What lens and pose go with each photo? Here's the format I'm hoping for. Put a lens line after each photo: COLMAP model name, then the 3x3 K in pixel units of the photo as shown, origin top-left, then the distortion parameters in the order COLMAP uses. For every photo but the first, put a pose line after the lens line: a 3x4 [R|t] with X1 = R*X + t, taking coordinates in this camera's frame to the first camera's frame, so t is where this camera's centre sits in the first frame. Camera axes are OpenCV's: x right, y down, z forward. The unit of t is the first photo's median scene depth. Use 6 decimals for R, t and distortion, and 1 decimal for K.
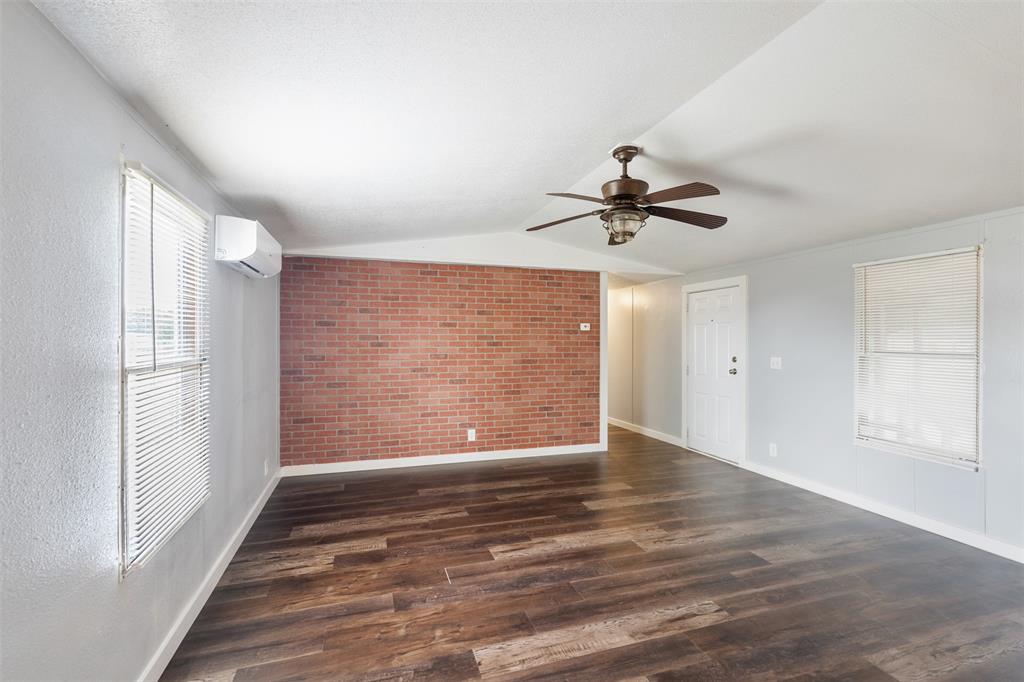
lens RADIAL K [[460.1, 0, 511.1], [0, 460.1, 347.3], [0, 0, 1]] dist [-0.006540, -0.000591]
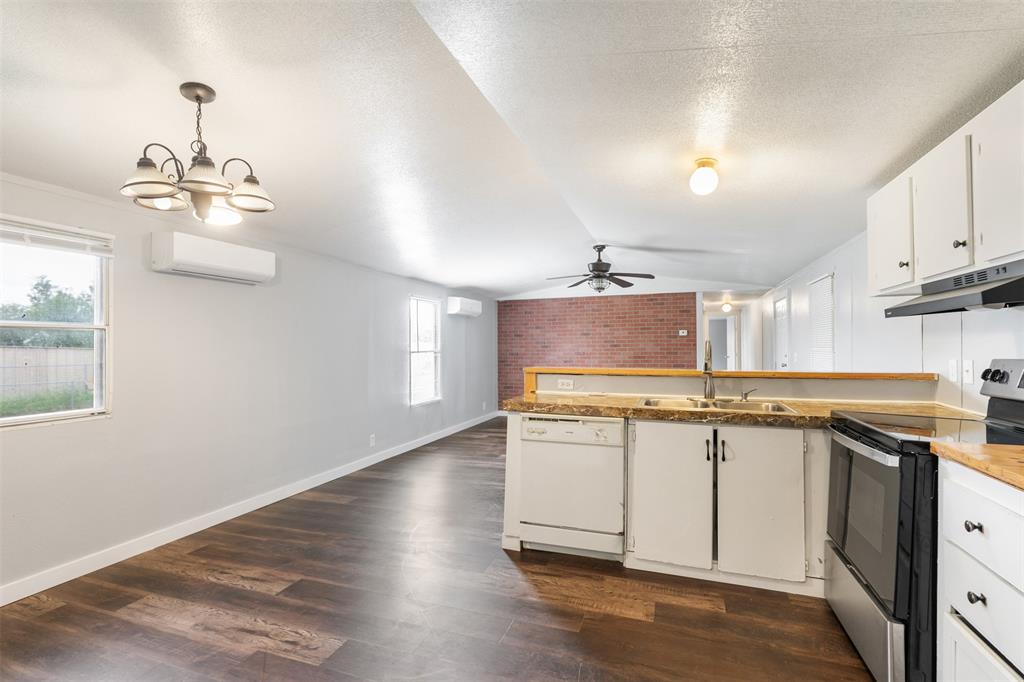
lens RADIAL K [[467.3, 0, 510.9], [0, 467.3, 345.4], [0, 0, 1]] dist [-0.004767, 0.000189]
pose [[0.796890, -0.012549, -0.603994, 0.723550], [0.000267, 0.999791, -0.020419, 0.027009], [0.604124, 0.016110, 0.796727, -0.526652]]
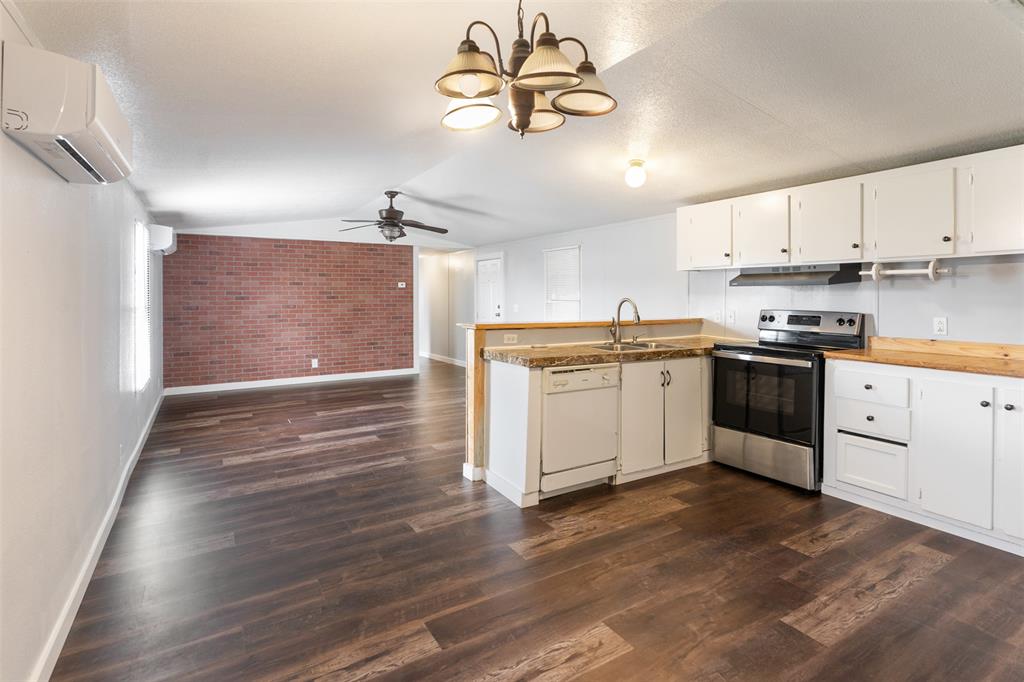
lens RADIAL K [[503.7, 0, 506.8], [0, 503.7, 298.5], [0, 0, 1]] dist [-0.004794, 0.001084]
pose [[0.973033, -0.005578, 0.230598, 0.143253], [0.007700, 0.999936, -0.008305, 0.014330], [-0.230537, 0.009856, 0.973014, -0.679785]]
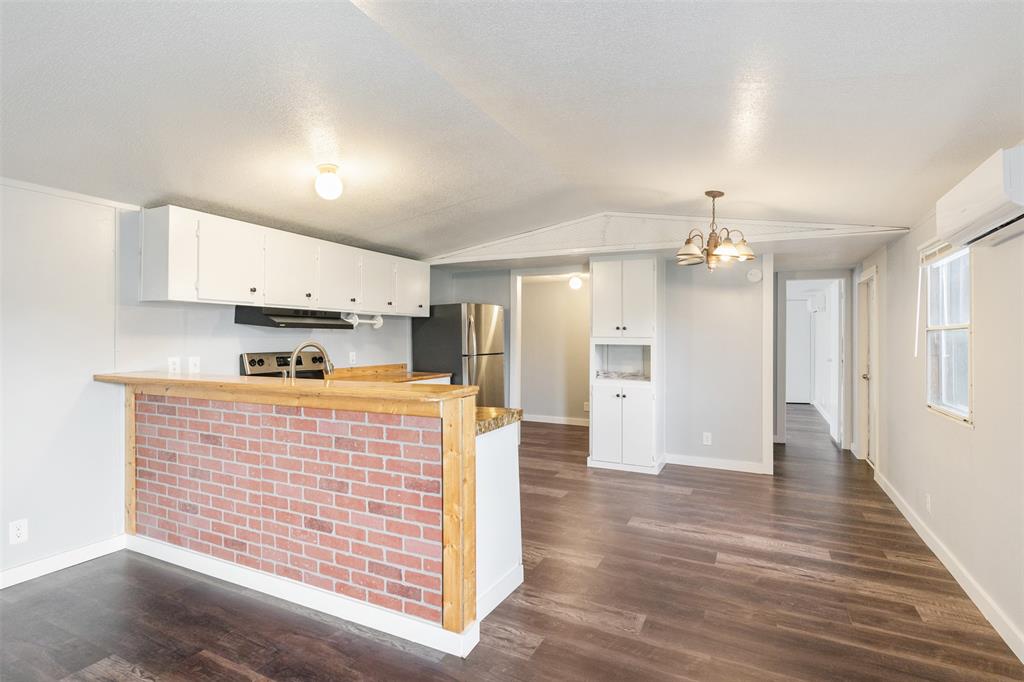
lens RADIAL K [[503.7, 0, 515.9], [0, 503.7, 335.9], [0, 0, 1]] dist [-0.004794, 0.001084]
pose [[-0.726840, -0.004915, 0.686789, -0.086464], [0.003794, 0.999930, 0.011171, -0.006050], [-0.686796, 0.010726, -0.726771, 0.426503]]
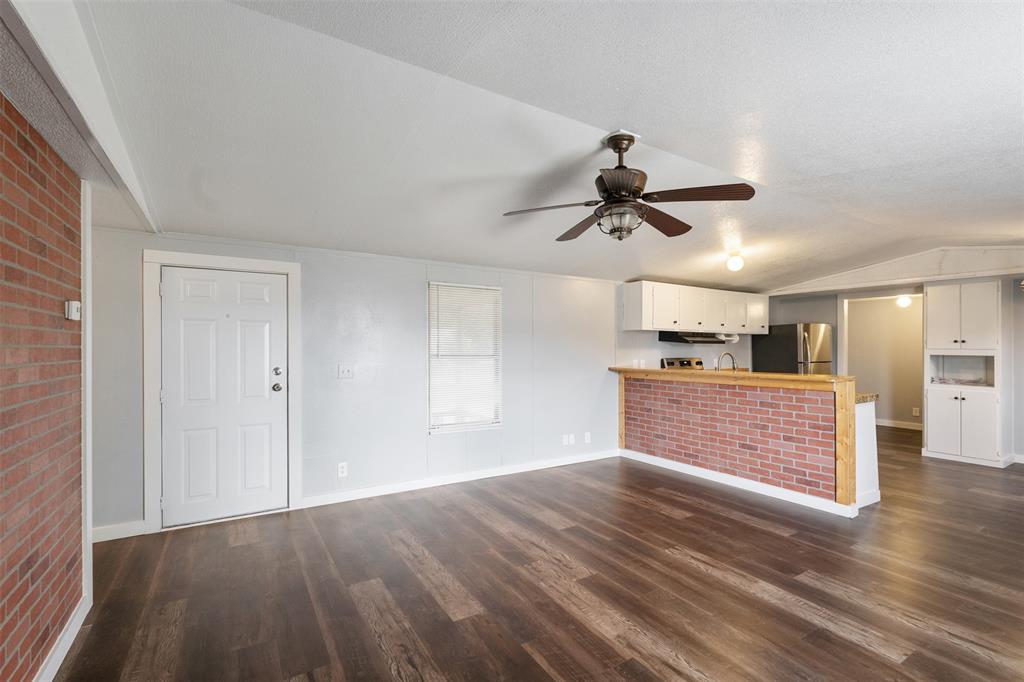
lens RADIAL K [[460.1, 0, 507.3], [0, 460.1, 345.2], [0, 0, 1]] dist [-0.006540, -0.000591]
pose [[-0.243501, 0.001245, 0.969900, -0.362662], [0.010424, 0.999945, 0.001334, -0.013938], [-0.969845, 0.010435, -0.243500, 0.896605]]
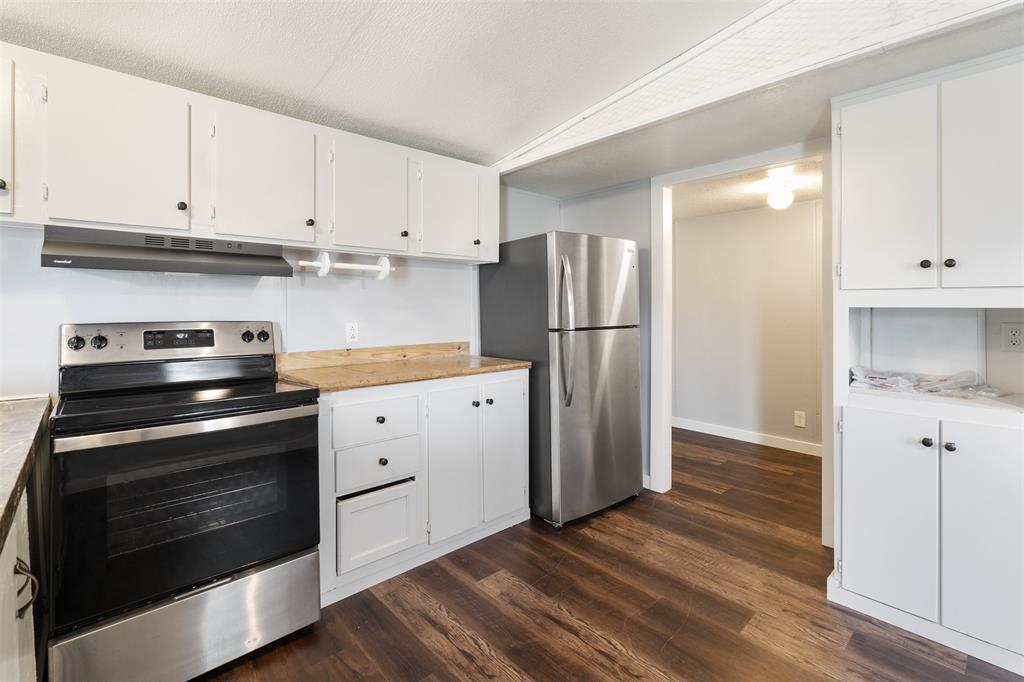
lens RADIAL K [[460.1, 0, 491.2], [0, 460.1, 316.6], [0, 0, 1]] dist [-0.006540, -0.000591]
pose [[-0.419259, -0.026265, 0.907487, 0.322549], [0.010513, 0.999374, 0.033781, 0.015290], [-0.907806, 0.023703, -0.418721, -0.040805]]
